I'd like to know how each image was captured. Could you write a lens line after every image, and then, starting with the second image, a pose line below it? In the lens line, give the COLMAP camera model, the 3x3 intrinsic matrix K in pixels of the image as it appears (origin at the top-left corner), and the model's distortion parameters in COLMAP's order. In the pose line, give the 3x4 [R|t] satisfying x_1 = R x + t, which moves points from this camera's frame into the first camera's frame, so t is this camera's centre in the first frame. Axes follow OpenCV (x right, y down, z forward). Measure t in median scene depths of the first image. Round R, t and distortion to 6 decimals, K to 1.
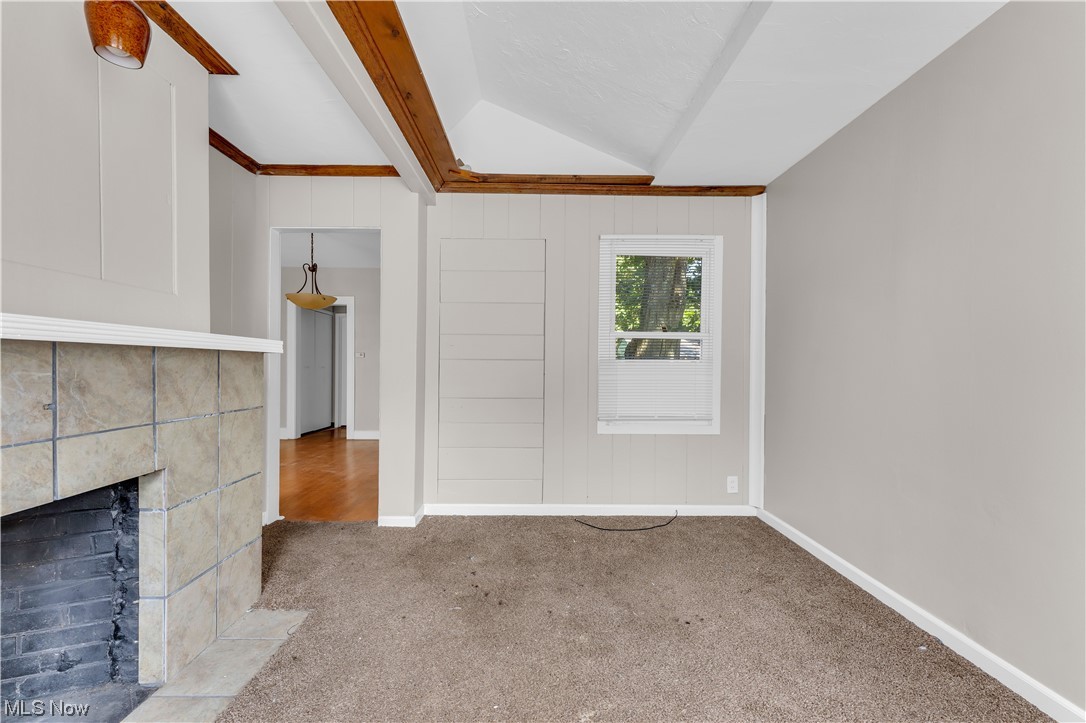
lens RADIAL K [[437.9, 0, 542.5], [0, 437.9, 370.7], [0, 0, 1]] dist [0.000855, -0.000122]
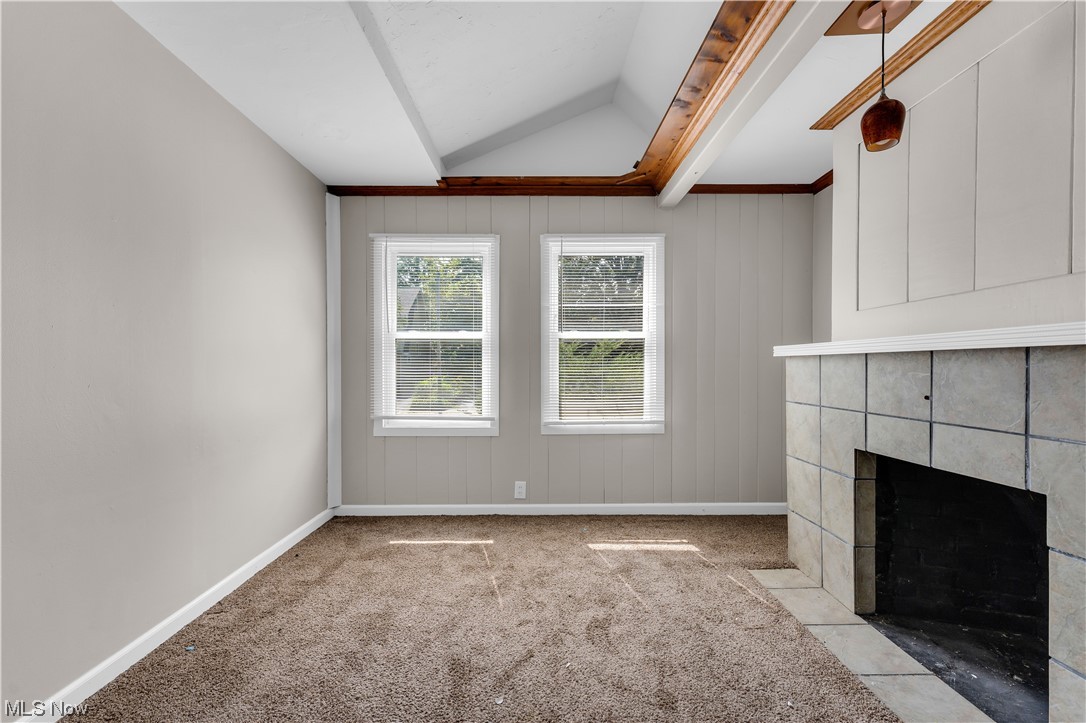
lens RADIAL K [[437.9, 0, 542.1], [0, 437.9, 362.8], [0, 0, 1]] dist [0.000855, -0.000122]
pose [[-0.999776, -0.011403, 0.017829, 0.075533], [-0.011421, 0.999934, -0.000901, -0.013111], [-0.017817, -0.001104, -0.999841, 2.323032]]
